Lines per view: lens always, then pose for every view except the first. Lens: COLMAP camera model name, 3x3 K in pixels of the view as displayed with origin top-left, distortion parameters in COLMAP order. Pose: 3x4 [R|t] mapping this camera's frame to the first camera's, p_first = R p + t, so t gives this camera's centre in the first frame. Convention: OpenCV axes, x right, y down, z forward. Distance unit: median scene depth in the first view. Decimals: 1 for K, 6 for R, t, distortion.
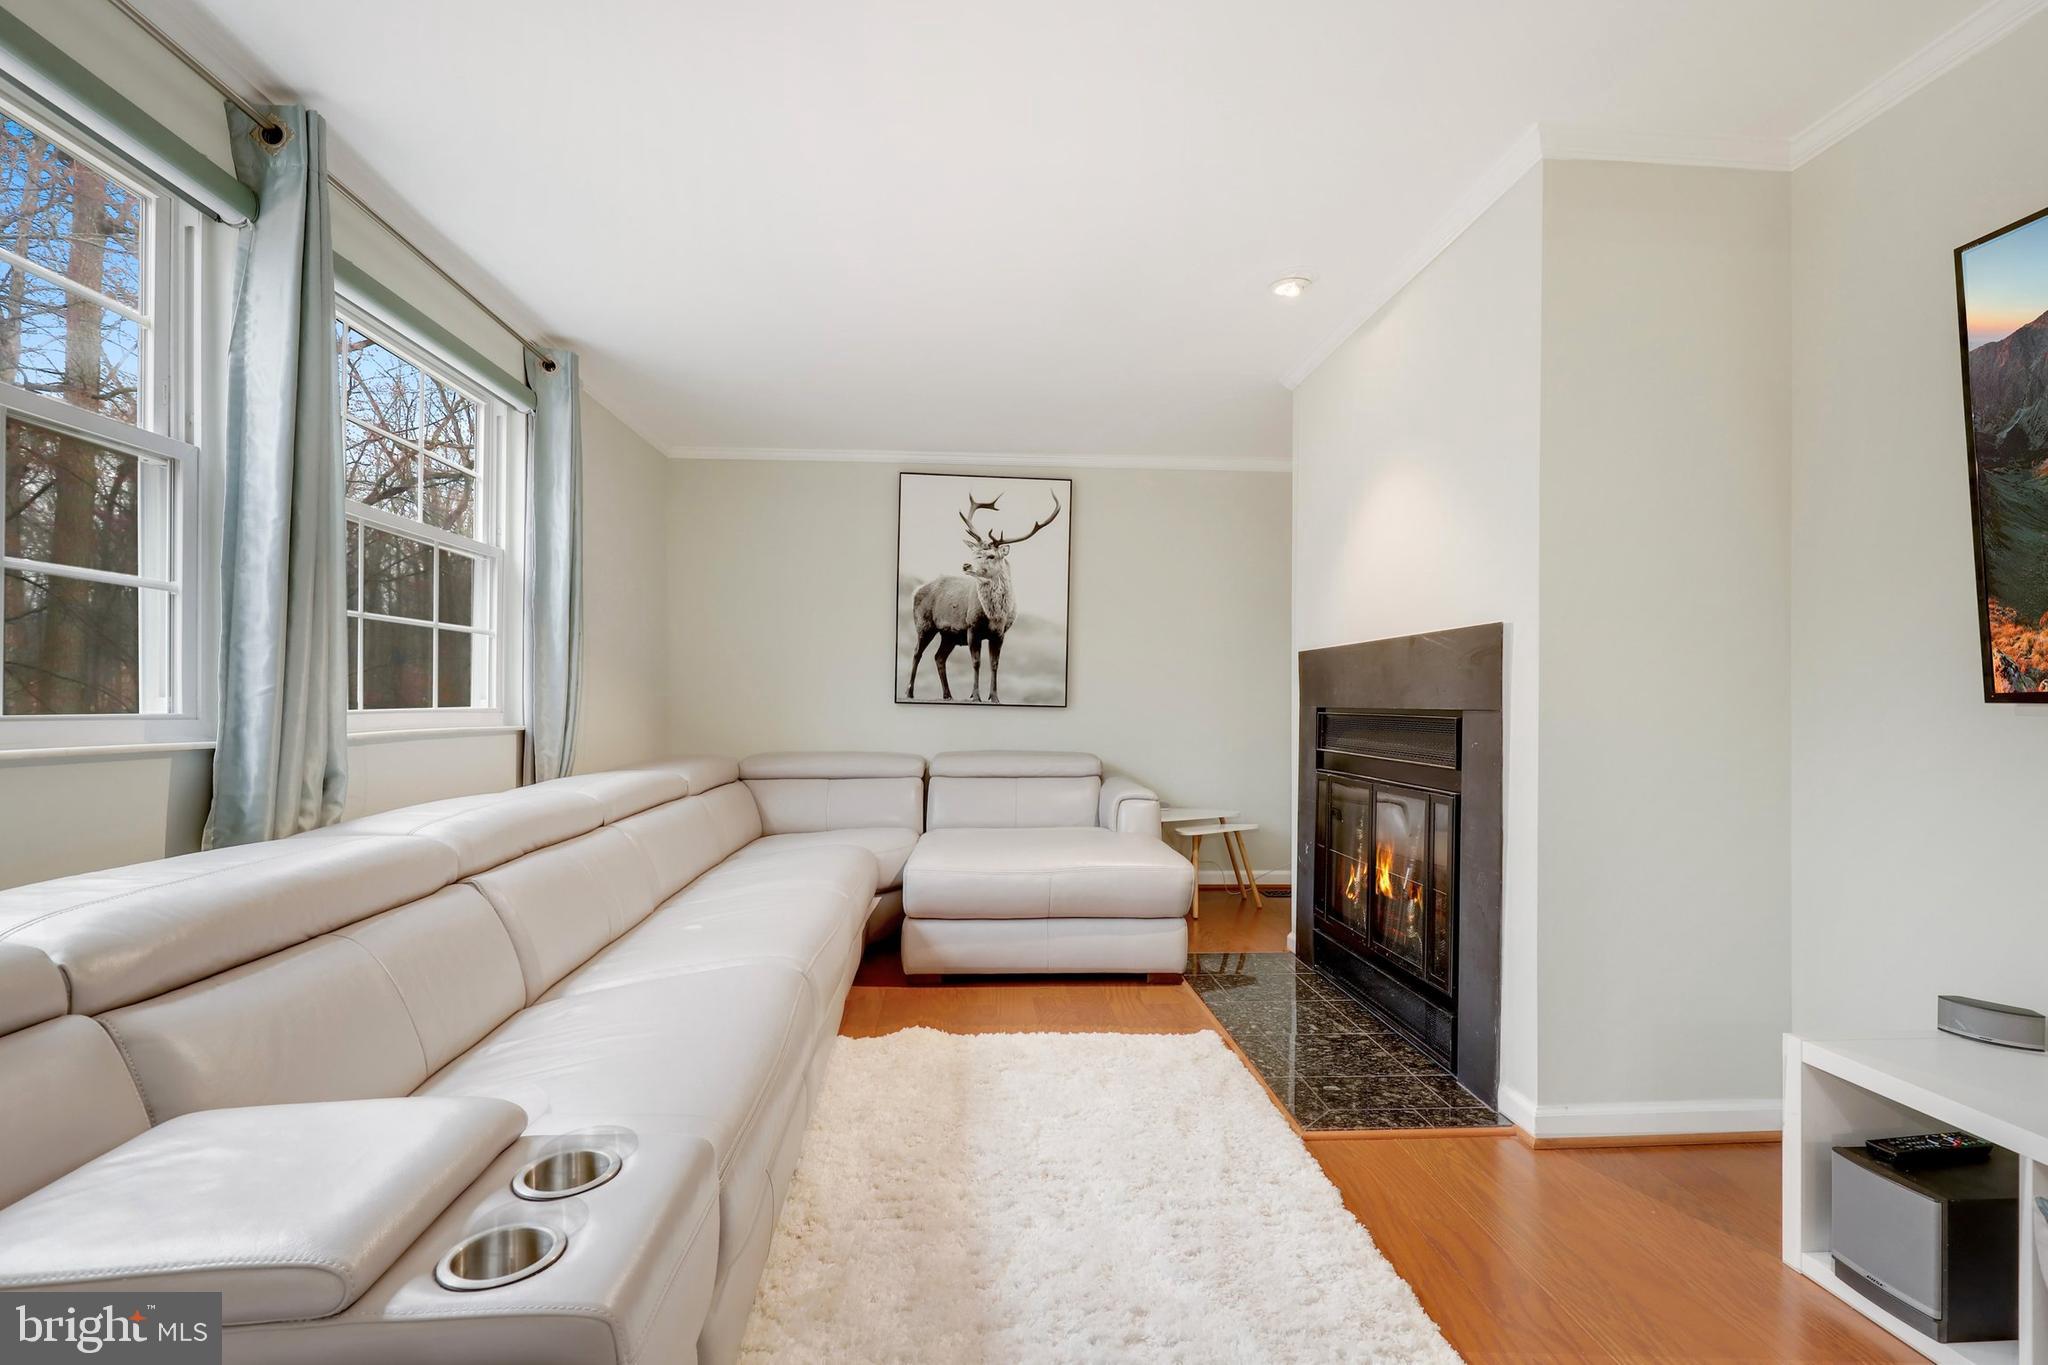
lens RADIAL K [[935.3, 0, 1029.9], [0, 935.3, 698.0], [0, 0, 1]] dist [-0.000239, 0.000824]
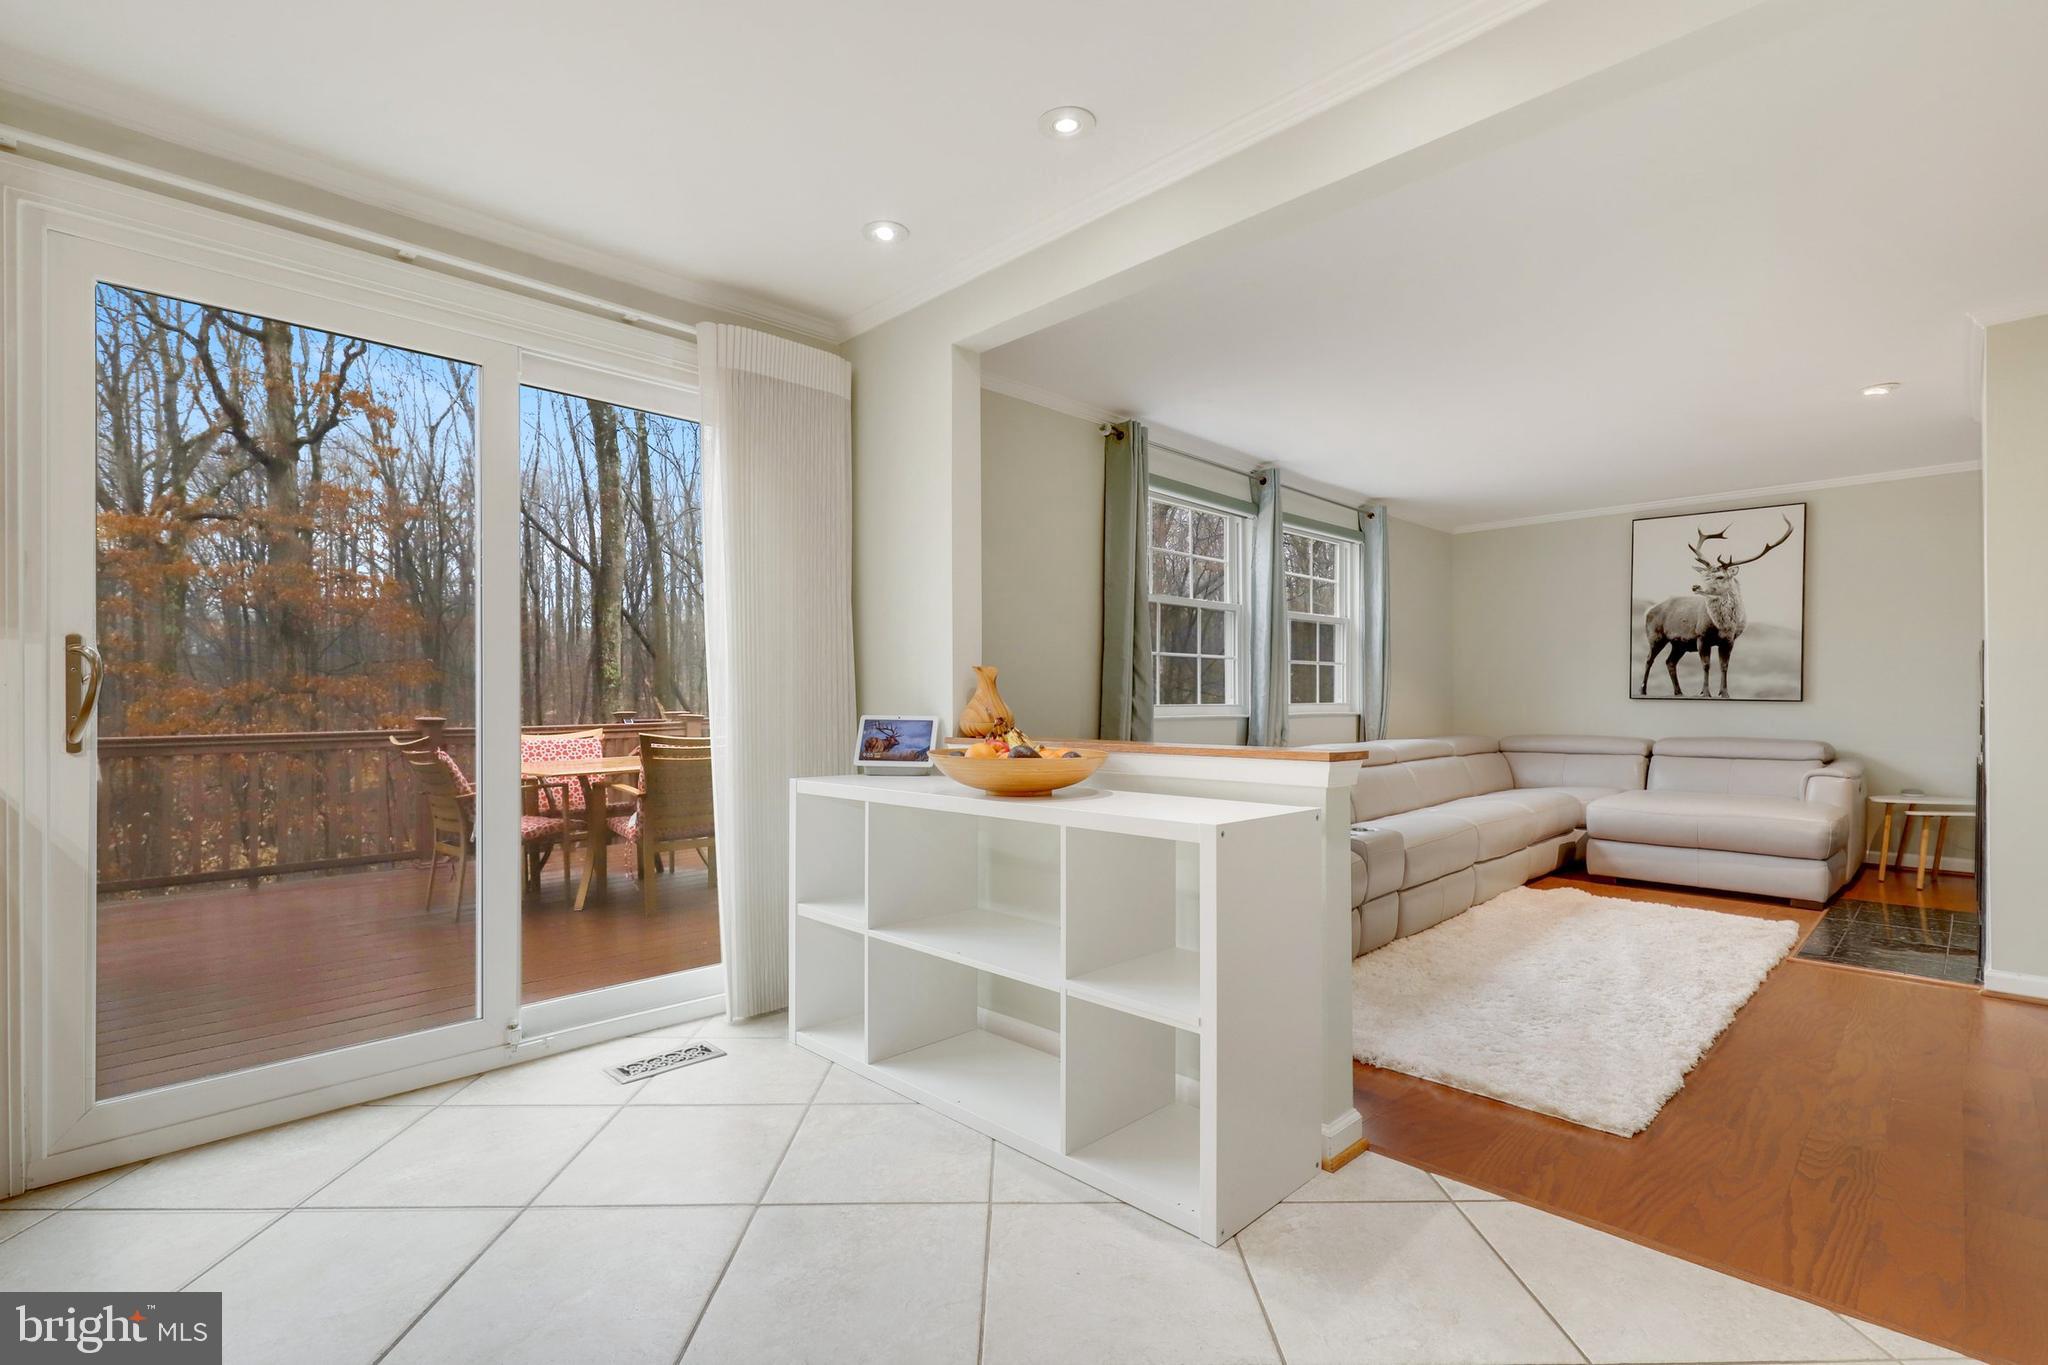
lens RADIAL K [[935.3, 0, 1029.9], [0, 935.3, 698.0], [0, 0, 1]] dist [-0.000239, 0.000824]
pose [[0.657141, -0.006337, -0.753741, 0.284928], [0.009118, 0.999958, -0.000458, -0.002400], [0.753712, -0.006572, 0.657172, -0.475601]]
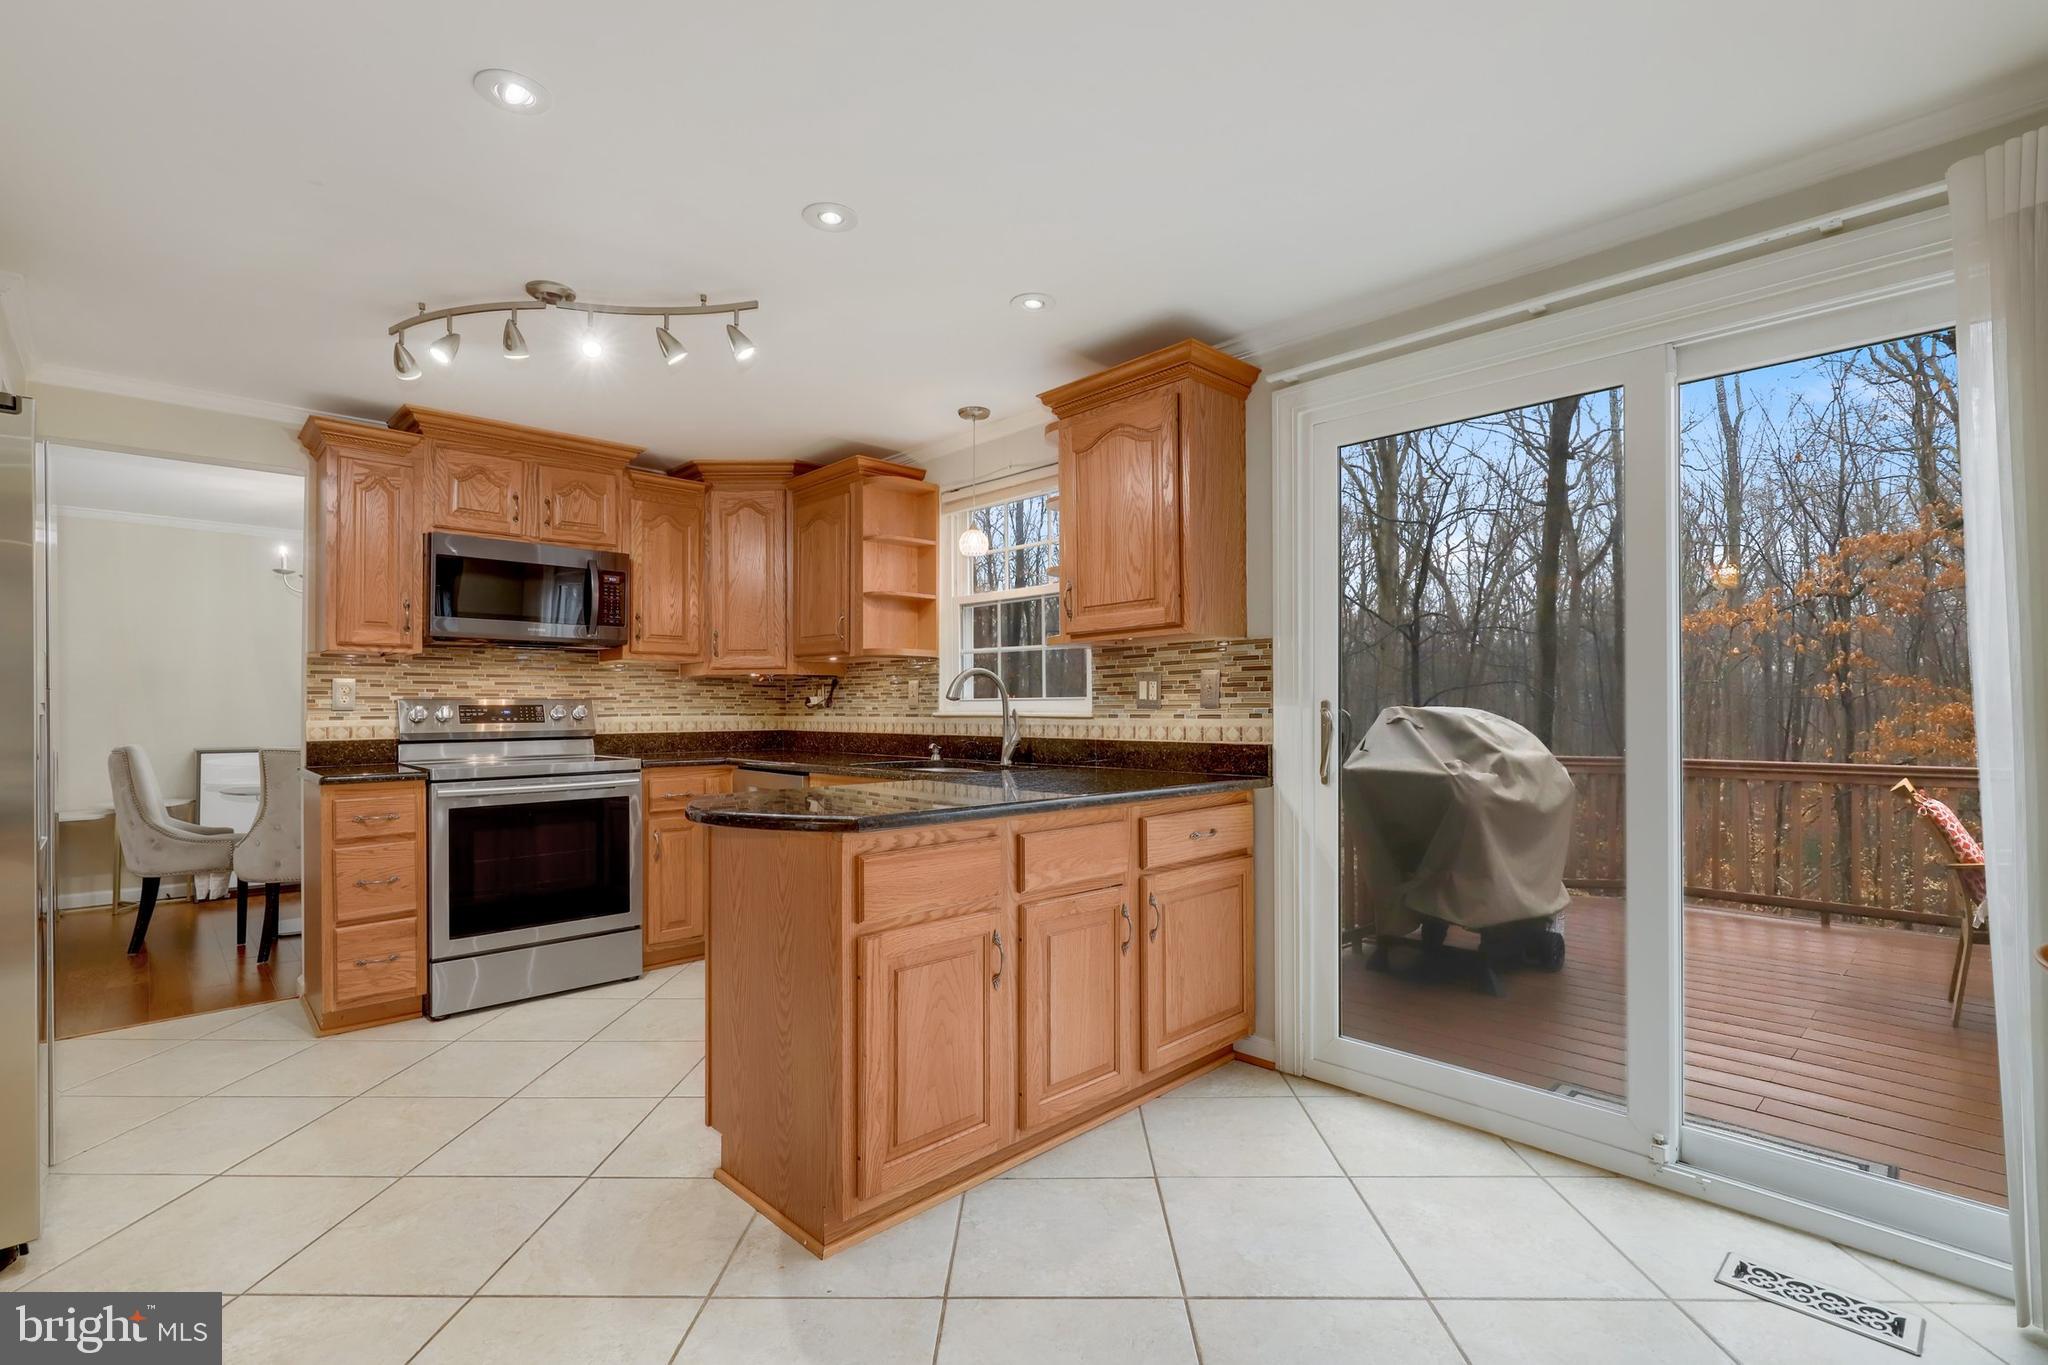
lens RADIAL K [[935.3, 0, 1029.9], [0, 935.3, 698.0], [0, 0, 1]] dist [-0.000239, 0.000824]
pose [[-0.768227, -0.009878, -0.640101, 0.219836], [0.001097, 0.999859, -0.016747, -0.026016], [0.640177, -0.013568, -0.768108, -0.201594]]
